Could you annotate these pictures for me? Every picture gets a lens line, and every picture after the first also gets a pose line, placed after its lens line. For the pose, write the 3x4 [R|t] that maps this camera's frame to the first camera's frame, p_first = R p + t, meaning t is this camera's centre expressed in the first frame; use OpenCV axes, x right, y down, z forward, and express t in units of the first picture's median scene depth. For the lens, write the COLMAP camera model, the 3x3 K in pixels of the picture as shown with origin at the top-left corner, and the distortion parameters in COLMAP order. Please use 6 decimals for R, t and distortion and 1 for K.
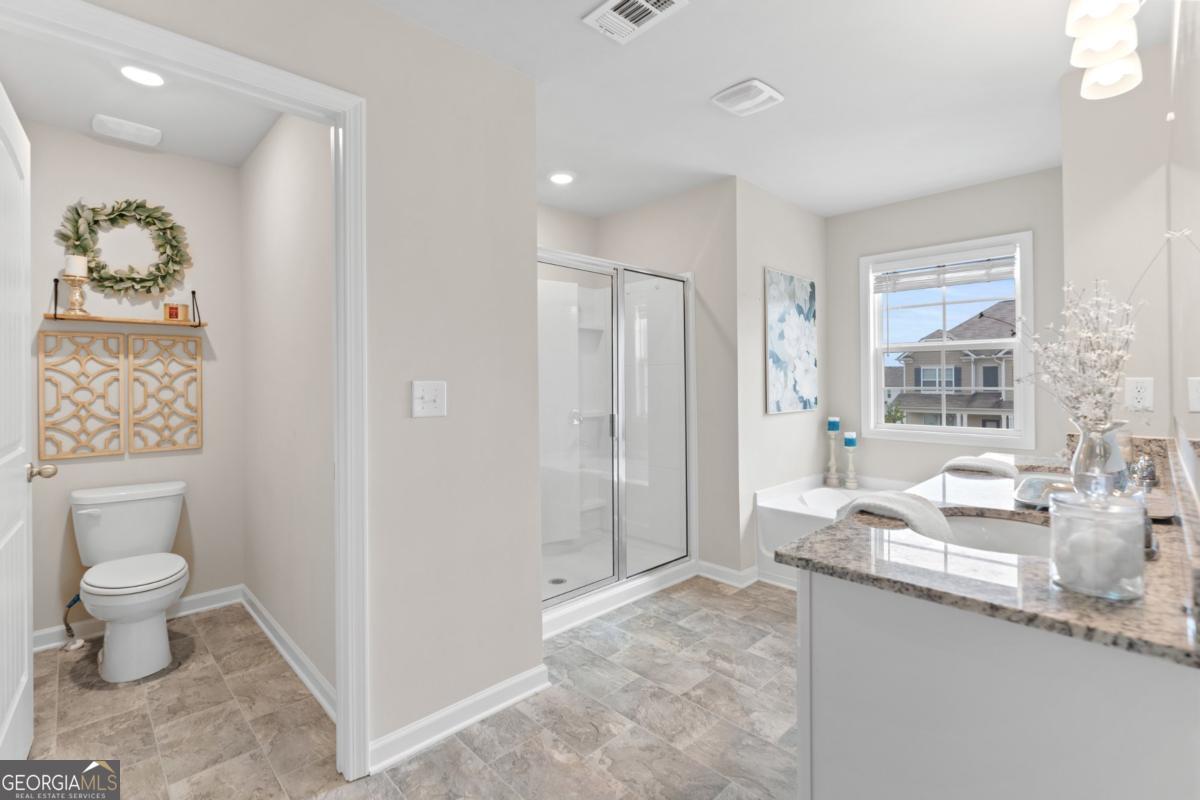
lens RADIAL K [[563.1, 0, 602.2], [0, 563.1, 386.7], [0, 0, 1]] dist [-0.000070, 0.000127]
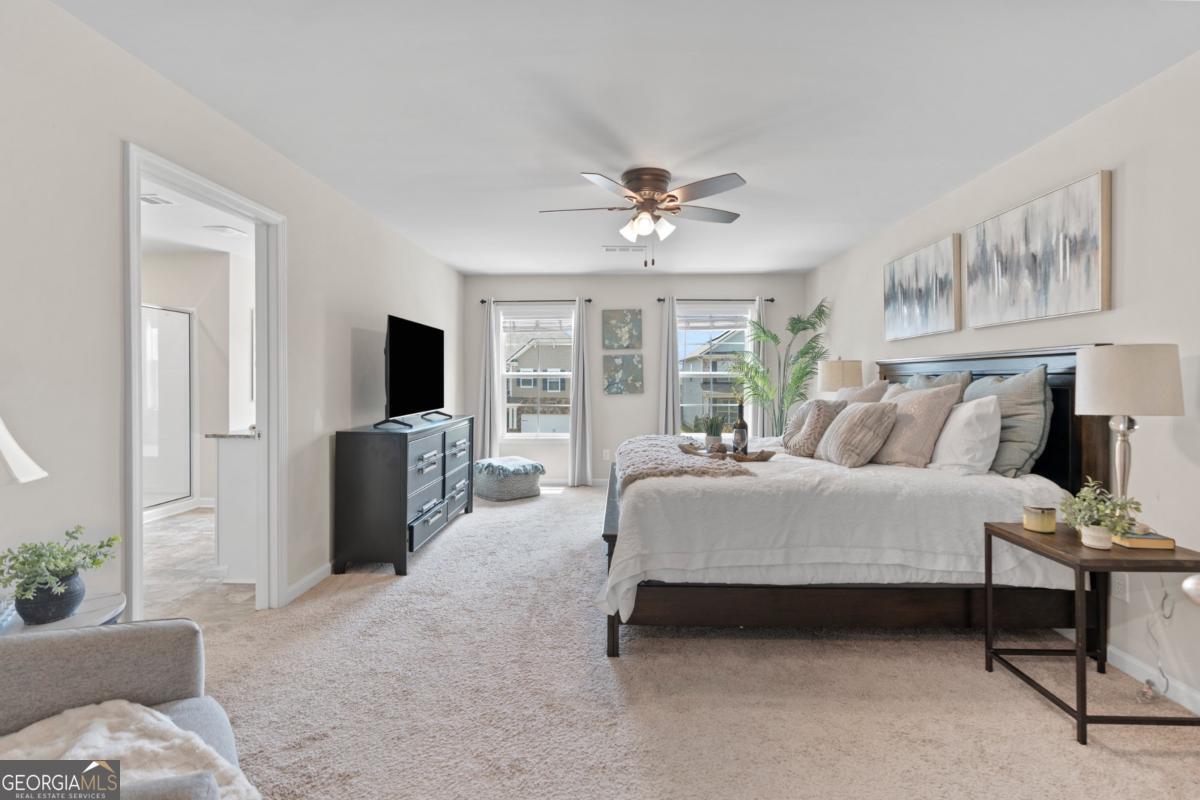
lens RADIAL K [[563.1, 0, 602.2], [0, 563.1, 386.7], [0, 0, 1]] dist [-0.000070, 0.000127]
pose [[0.734864, 0.006308, 0.678185, -0.063454], [-0.011590, 0.999928, 0.003258, -0.005707], [-0.678115, -0.010255, 0.734884, -0.860793]]
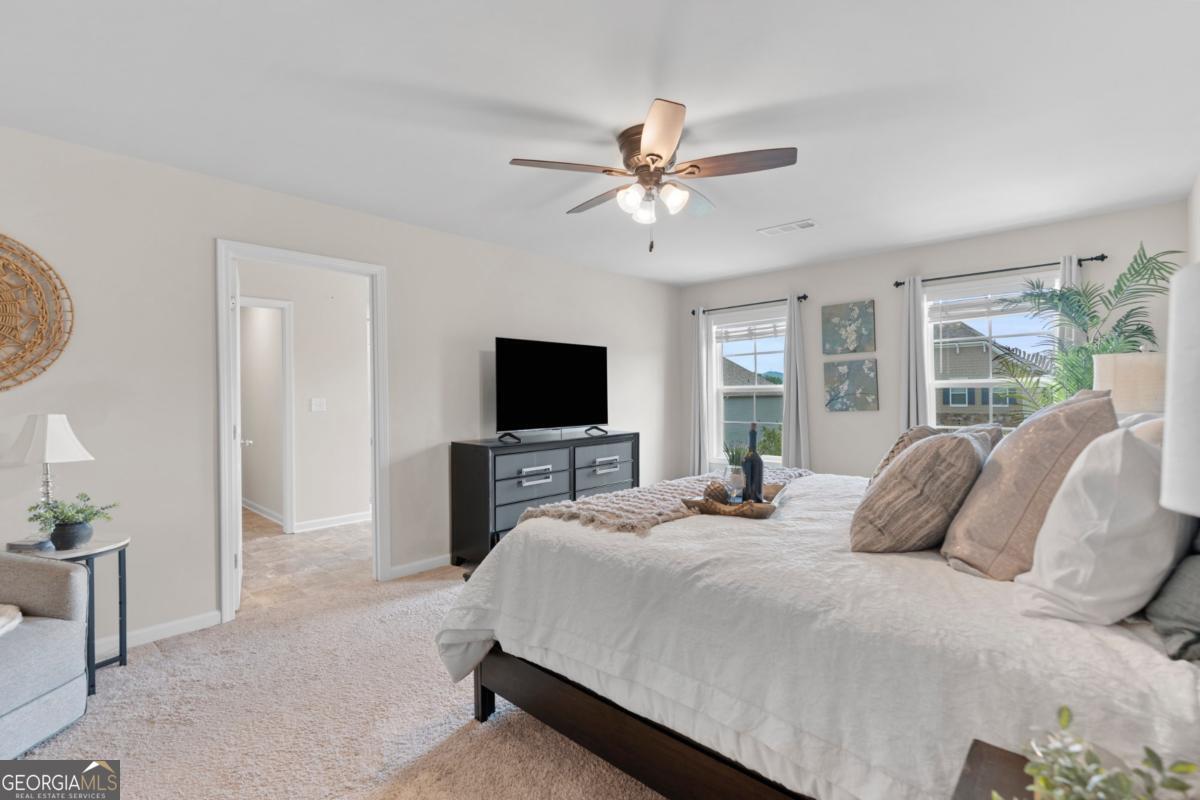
lens RADIAL K [[548.4, 0, 600.0], [0, 548.4, 400.0], [0, 0, 1]] dist [0.000438, 0.000211]
pose [[0.999929, 0.001830, 0.011807, 1.083367], [-0.001921, 0.999969, 0.007697, -0.020974], [-0.011792, -0.007719, 0.999901, -1.014229]]
